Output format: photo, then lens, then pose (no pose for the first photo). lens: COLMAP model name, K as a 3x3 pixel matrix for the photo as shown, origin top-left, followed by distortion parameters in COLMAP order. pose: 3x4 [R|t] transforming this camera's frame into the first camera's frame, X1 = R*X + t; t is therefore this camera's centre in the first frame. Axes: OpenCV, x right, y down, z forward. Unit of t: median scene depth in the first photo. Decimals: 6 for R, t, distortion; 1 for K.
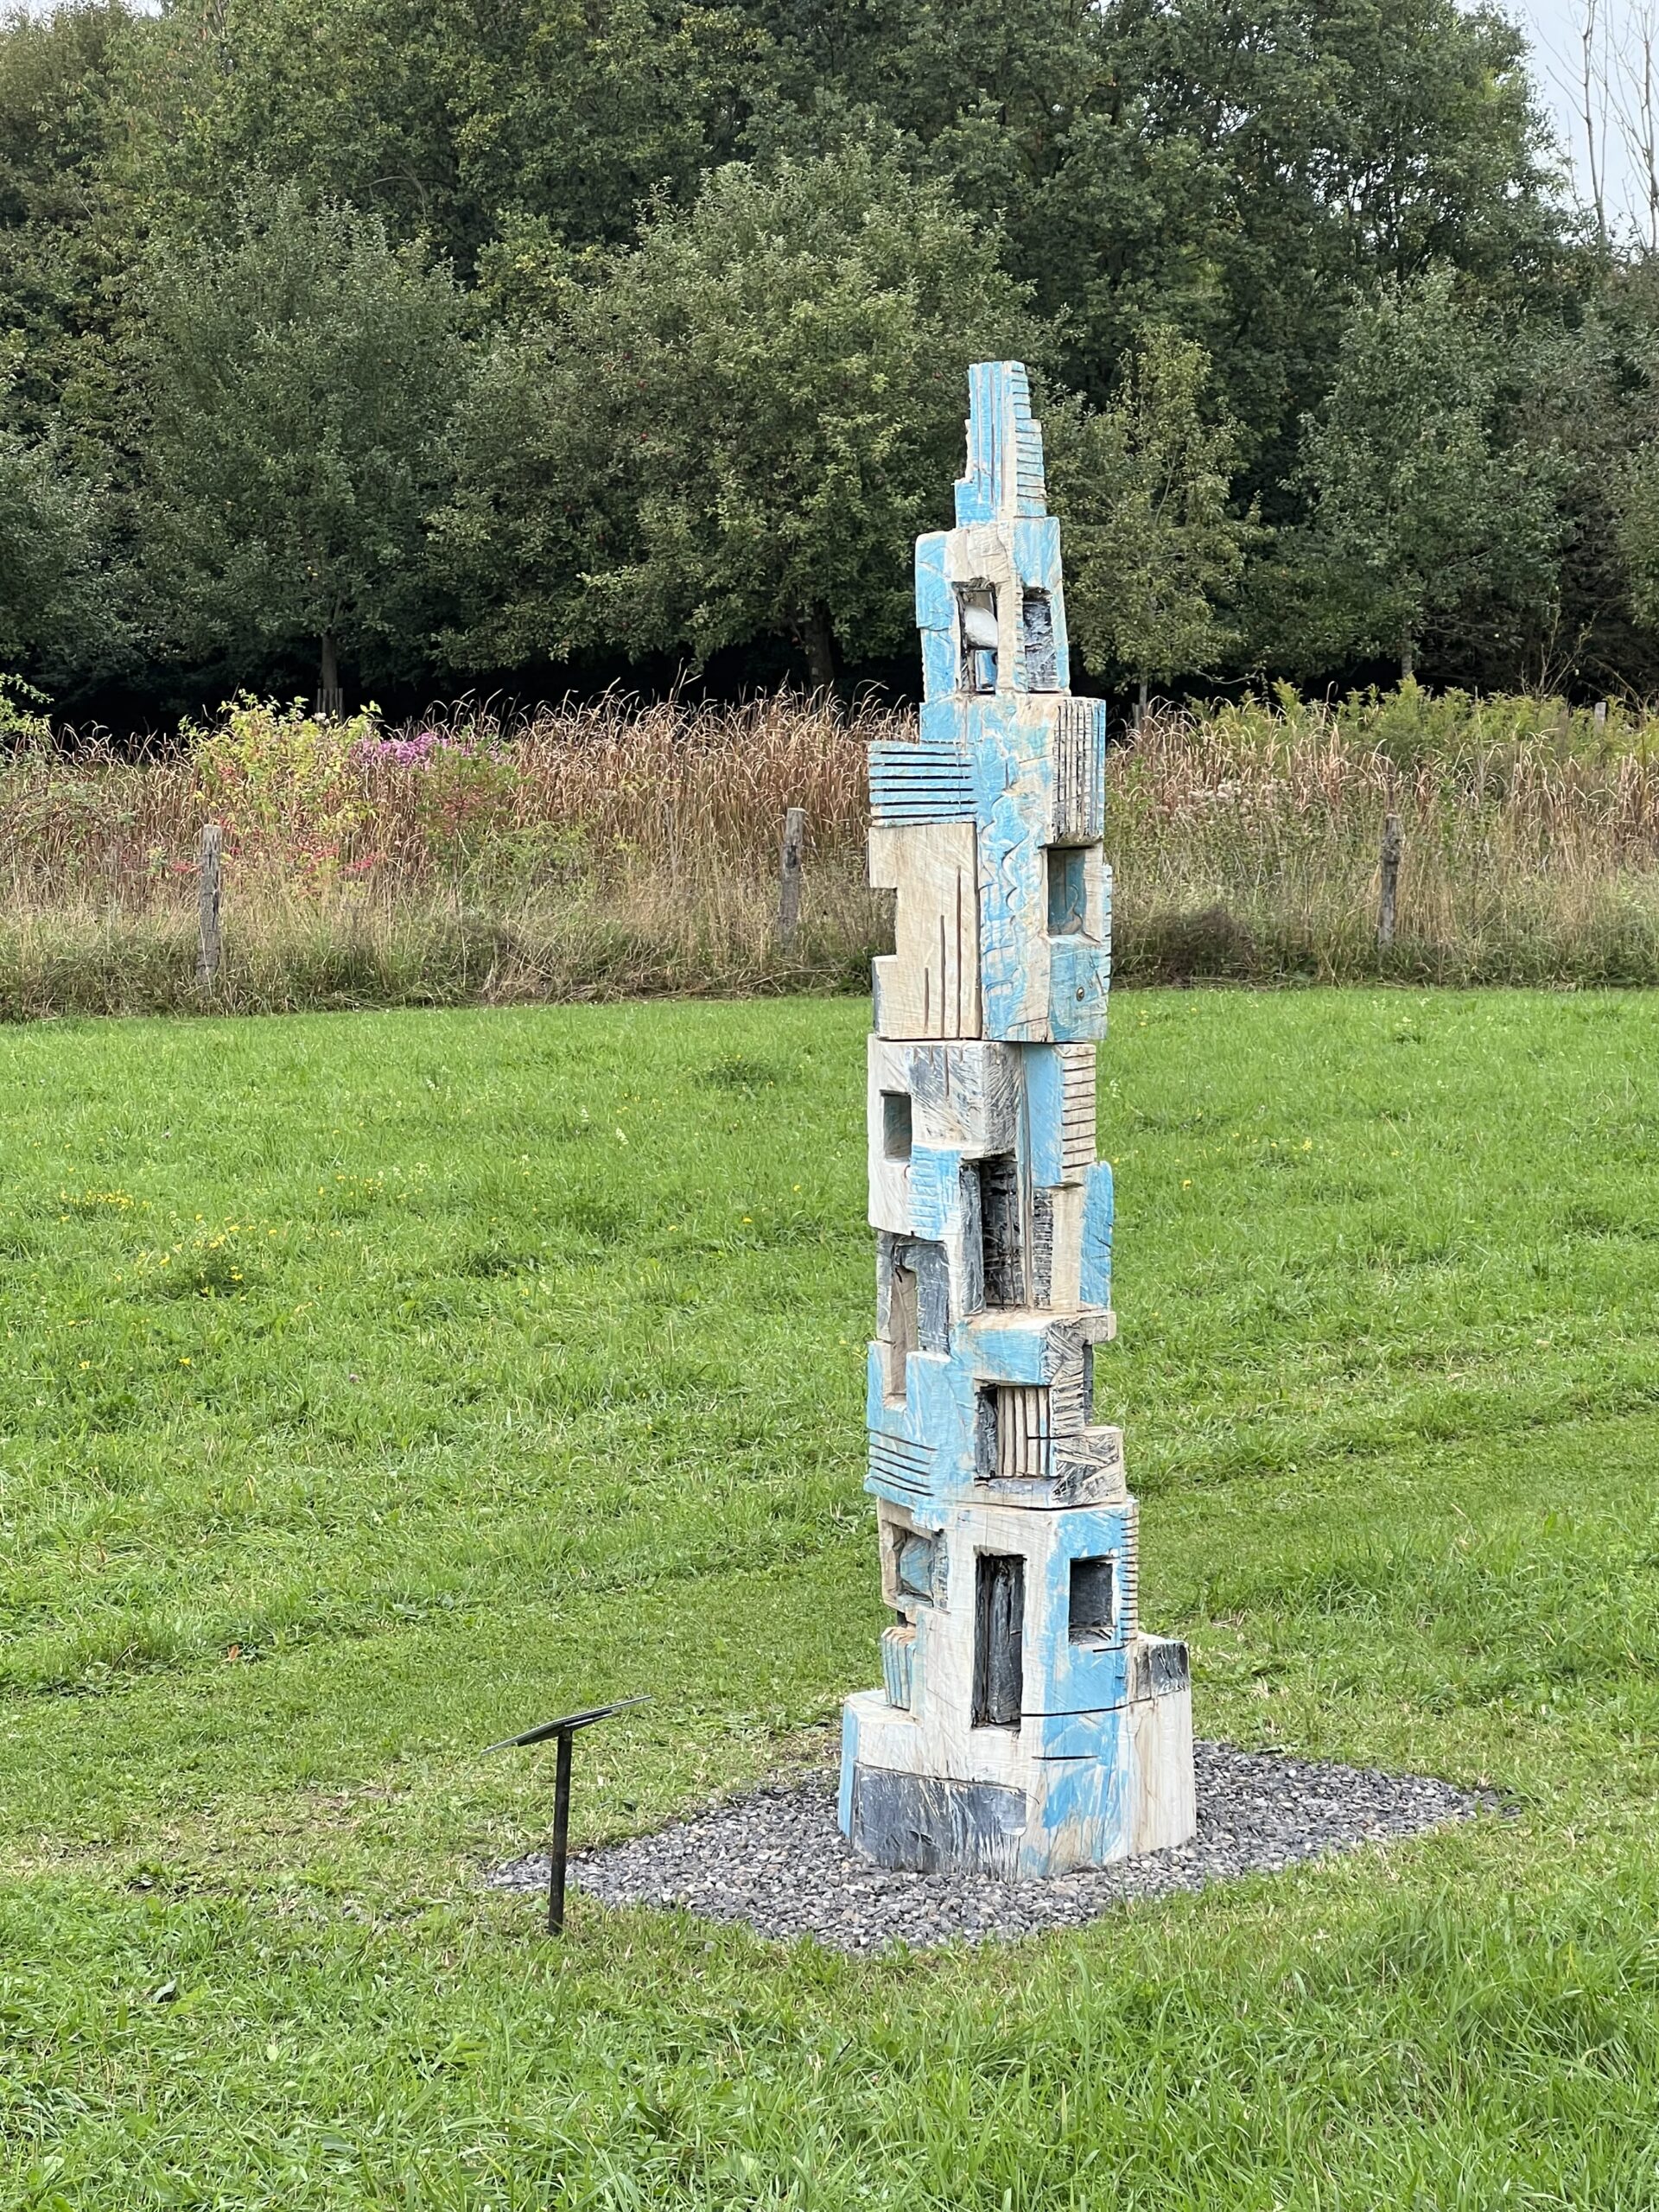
lens RADIAL K [[5563.0, 0, 829.5], [0, 5563.0, 1106.0], [0, 0, 1]] dist [-1.755914, 19.237038]
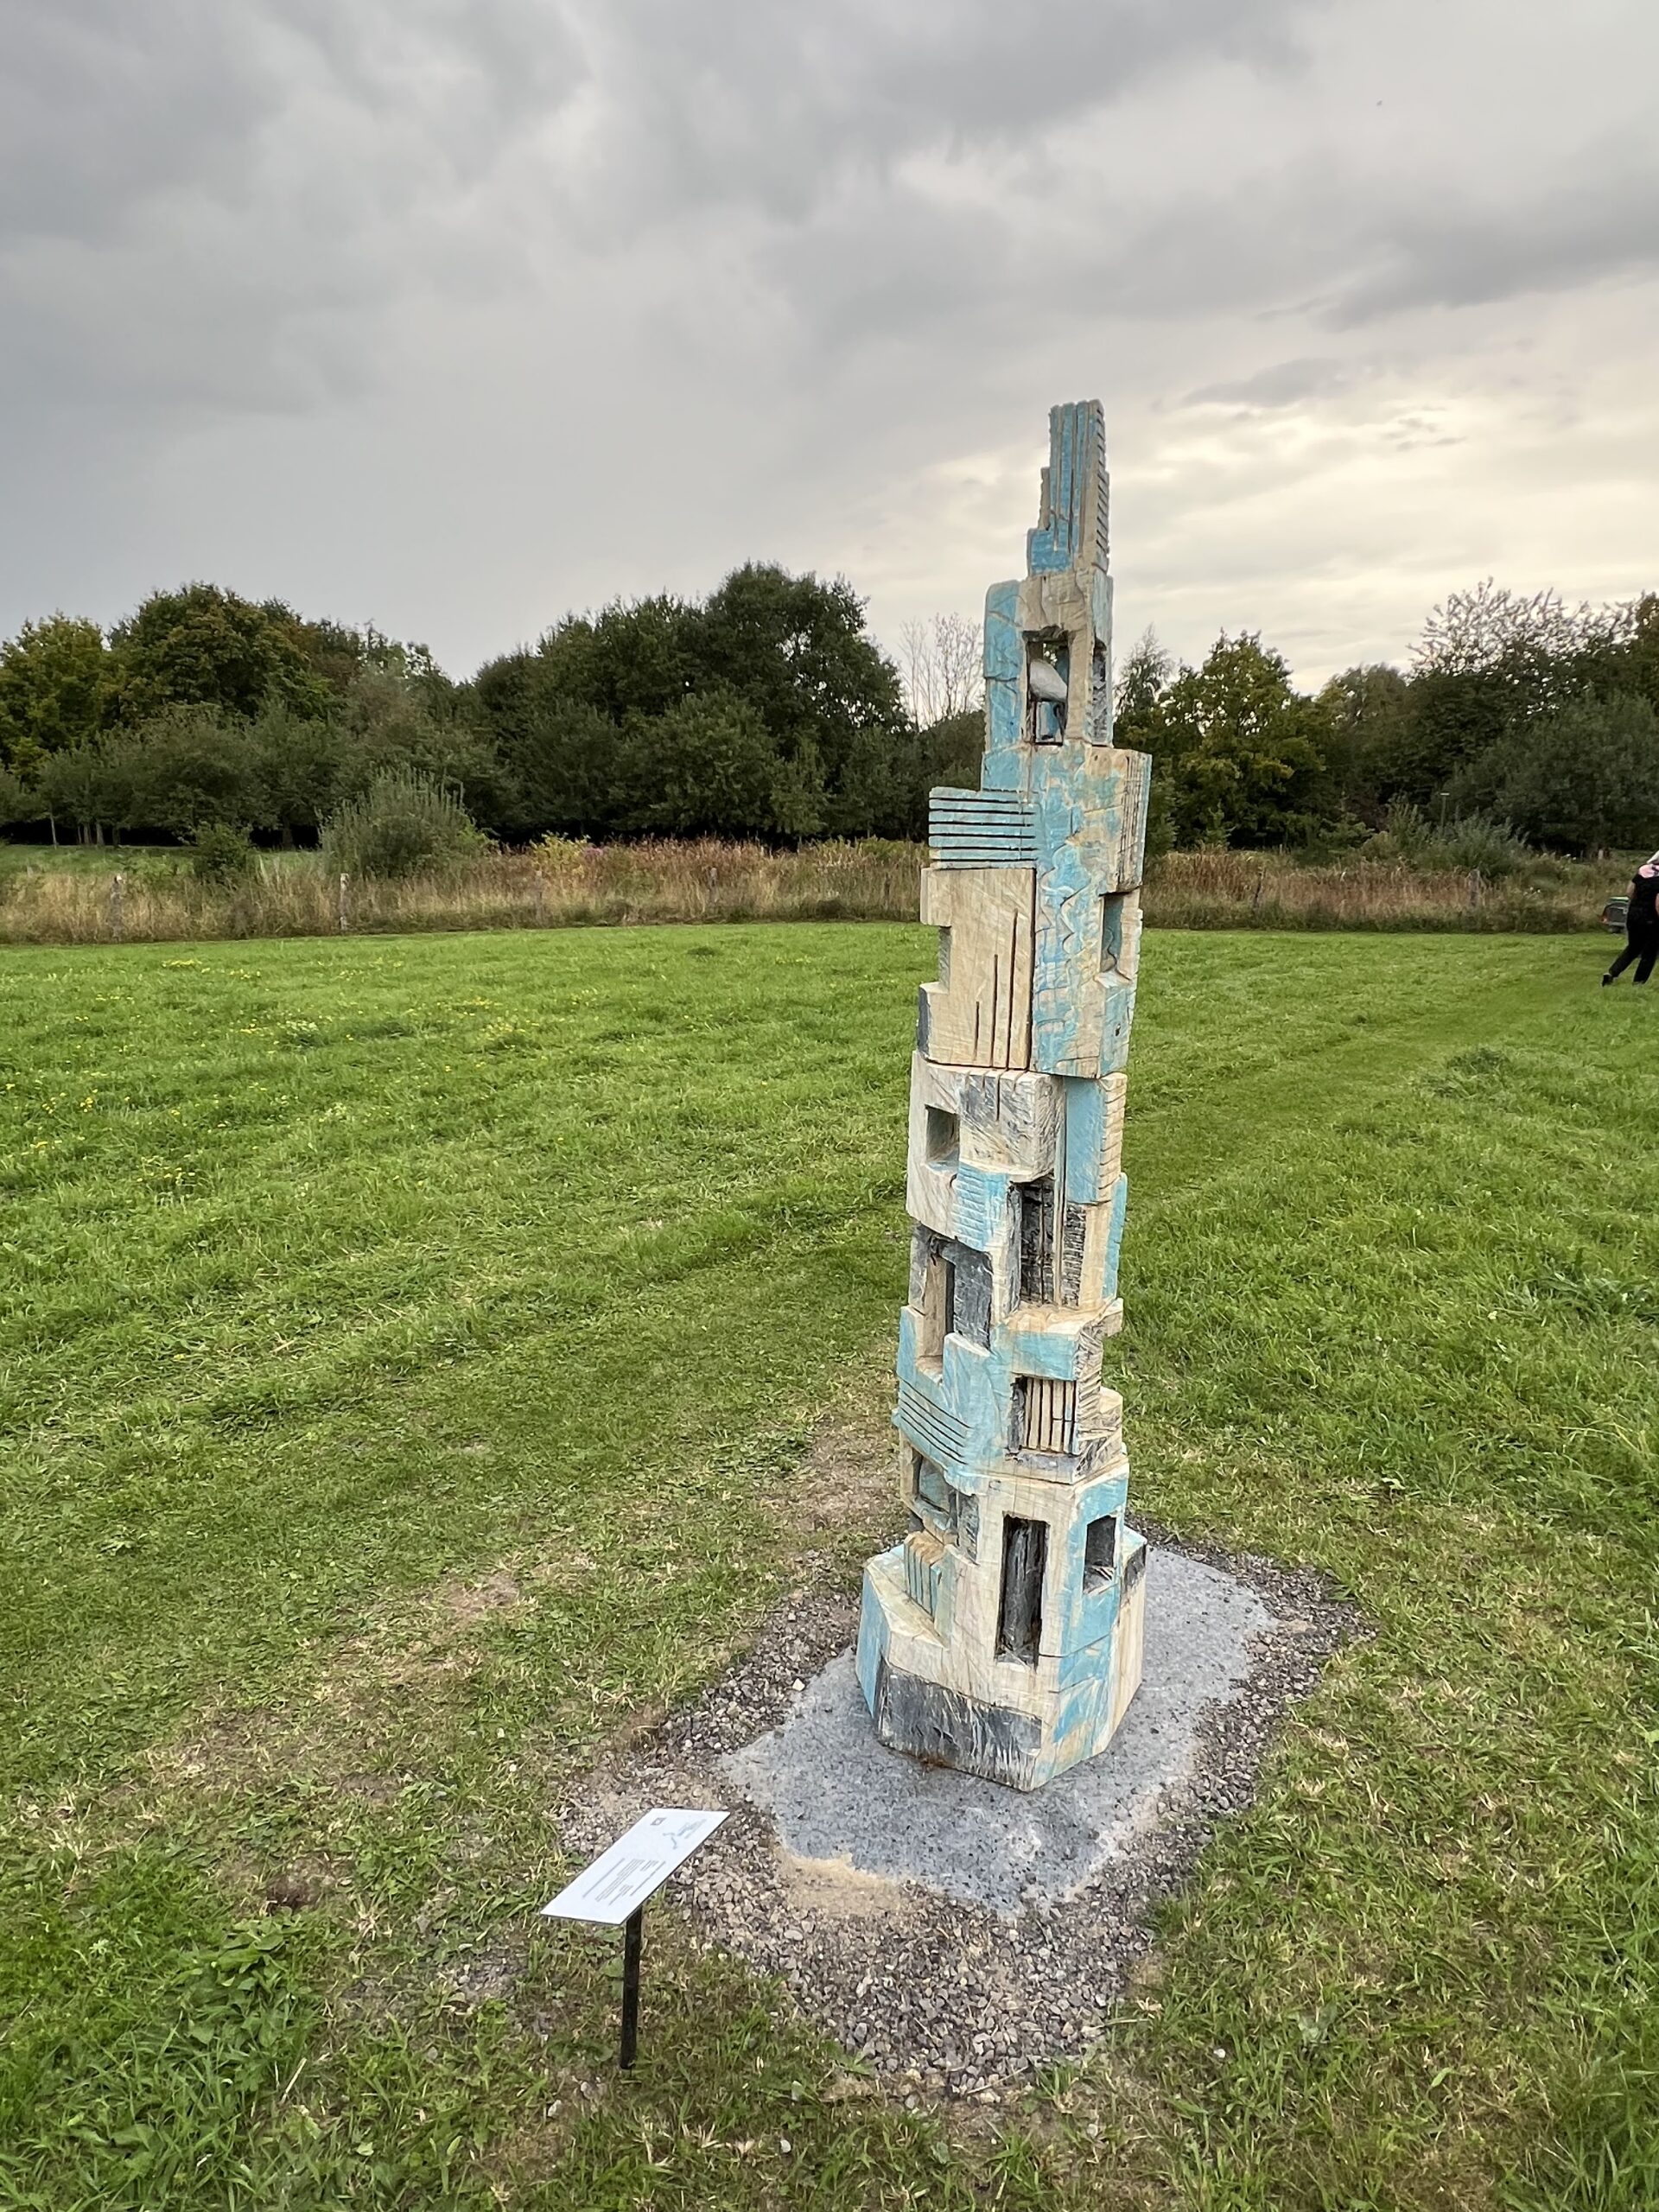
lens RADIAL K [[1286.2, 0, 739.5], [0, 1286.2, 1108.4], [0, 0, 1]] dist [-0.177145, 0.000332]
pose [[0.999655, 0.005948, 0.025578, -0.035686], [-0.009222, 0.991488, 0.129872, -0.036463], [-0.024588, -0.130063, 0.991201, 0.751233]]
